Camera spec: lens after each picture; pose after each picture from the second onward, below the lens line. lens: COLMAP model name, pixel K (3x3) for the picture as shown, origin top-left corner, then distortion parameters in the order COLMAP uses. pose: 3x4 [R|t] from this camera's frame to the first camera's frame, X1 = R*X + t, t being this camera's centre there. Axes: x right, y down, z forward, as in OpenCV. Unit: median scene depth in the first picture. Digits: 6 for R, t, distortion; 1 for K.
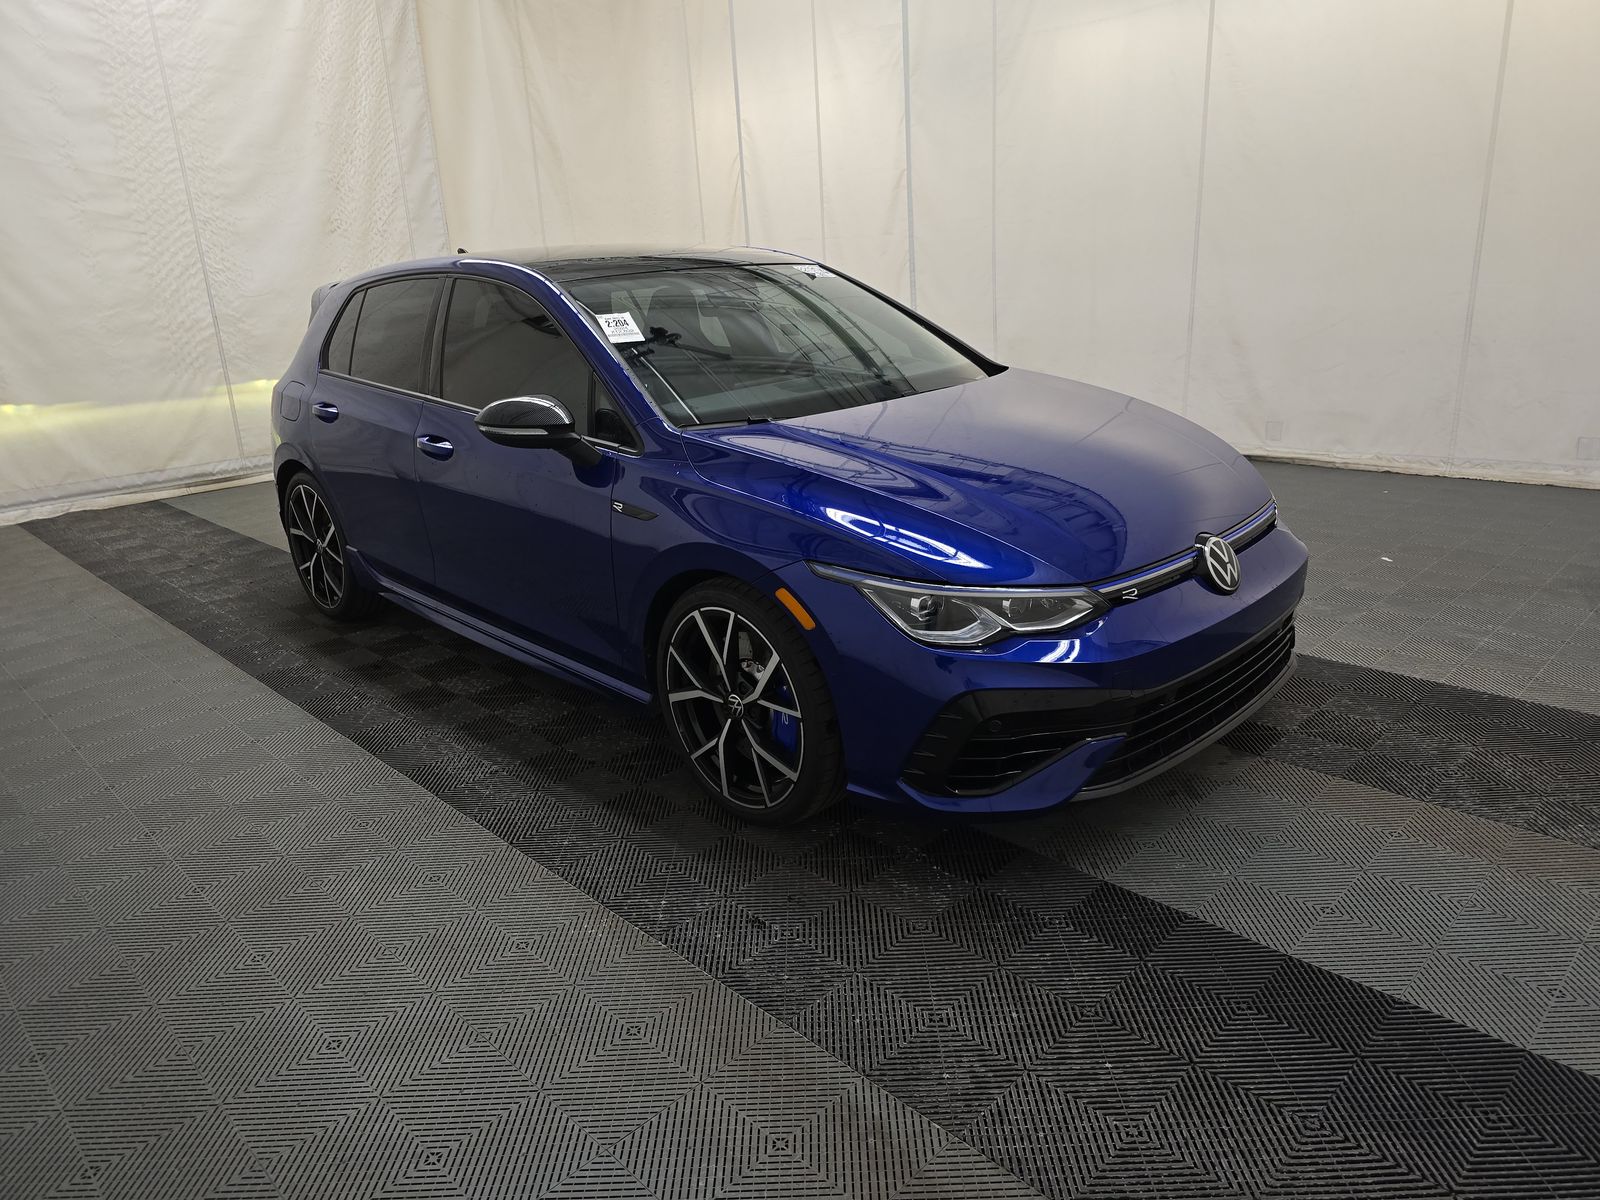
lens RADIAL K [[1074.5, 0, 793.5], [0, 1074.5, 600.9], [0, 0, 1]] dist [0.029864, -0.025516]
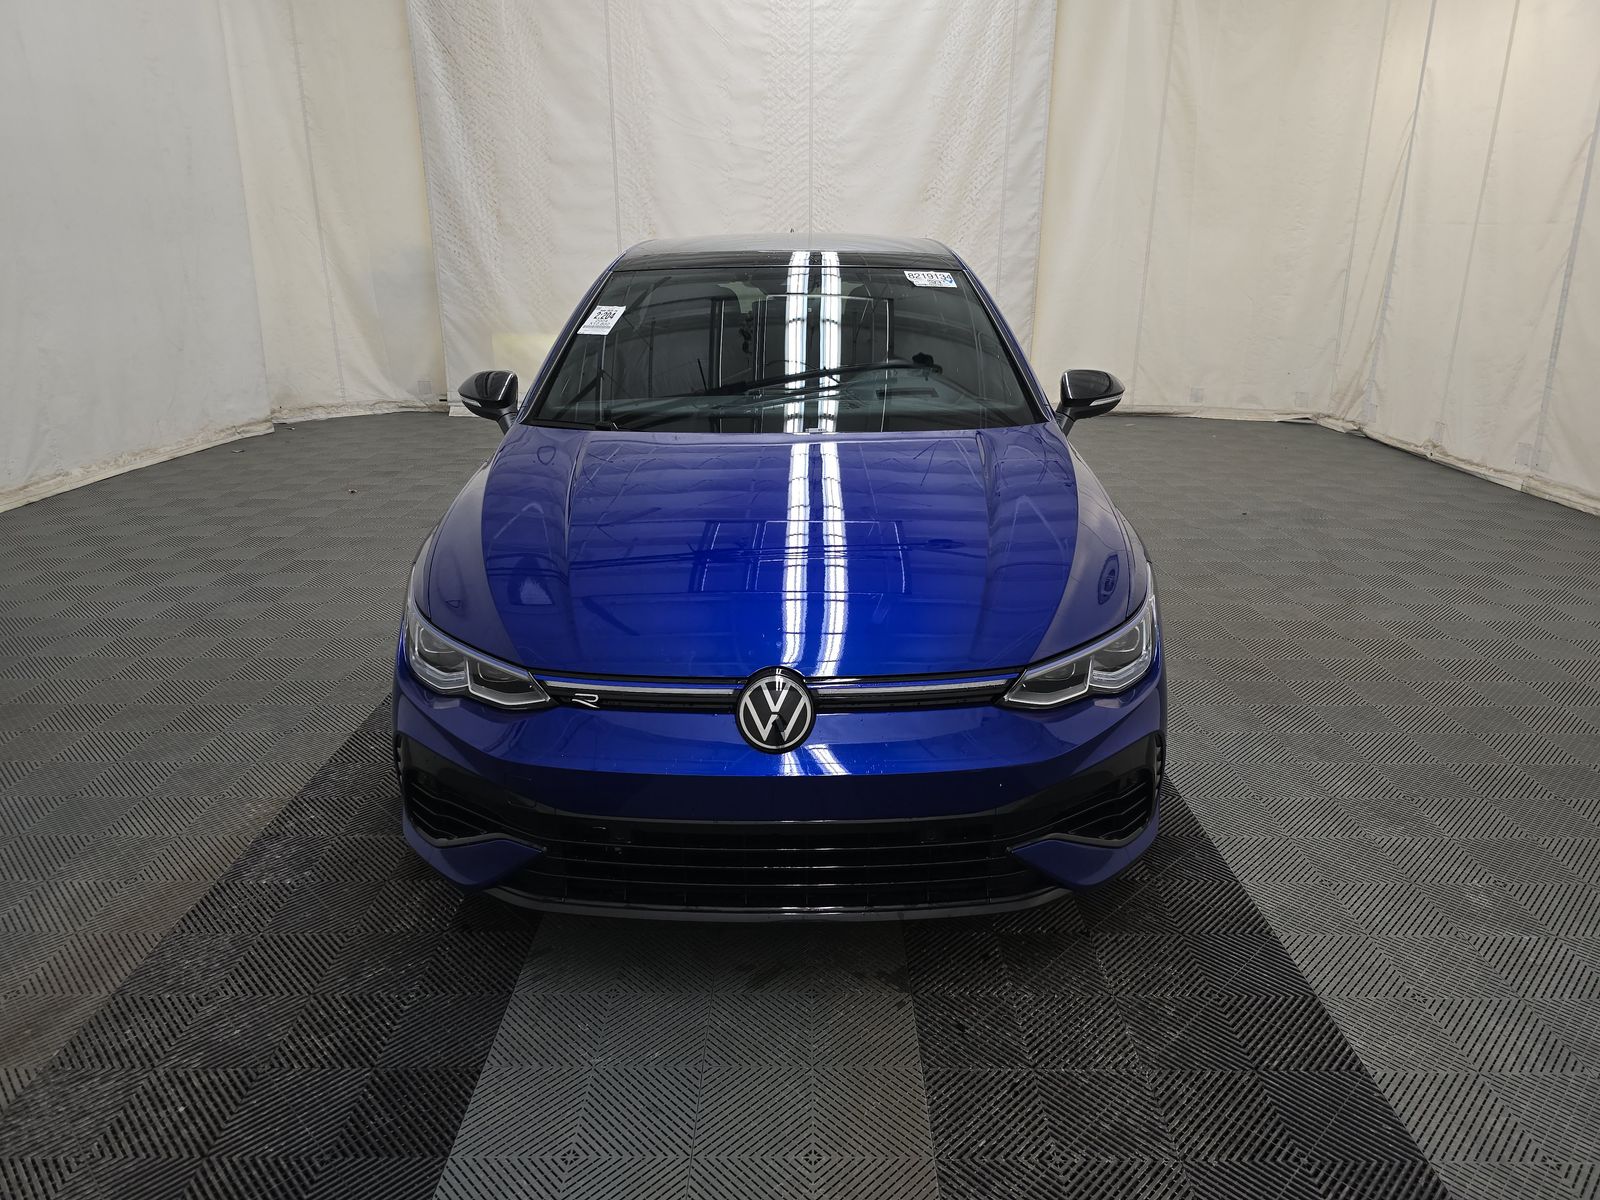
lens RADIAL K [[1074.5, 0, 801.1], [0, 1074.5, 601.2], [0, 0, 1]] dist [0.029864, -0.025516]
pose [[0.702413, 0.276966, -0.655672, 0.721142], [-0.250322, 0.958463, 0.136702, -0.178139], [0.666299, 0.068108, 0.742567, 0.356752]]
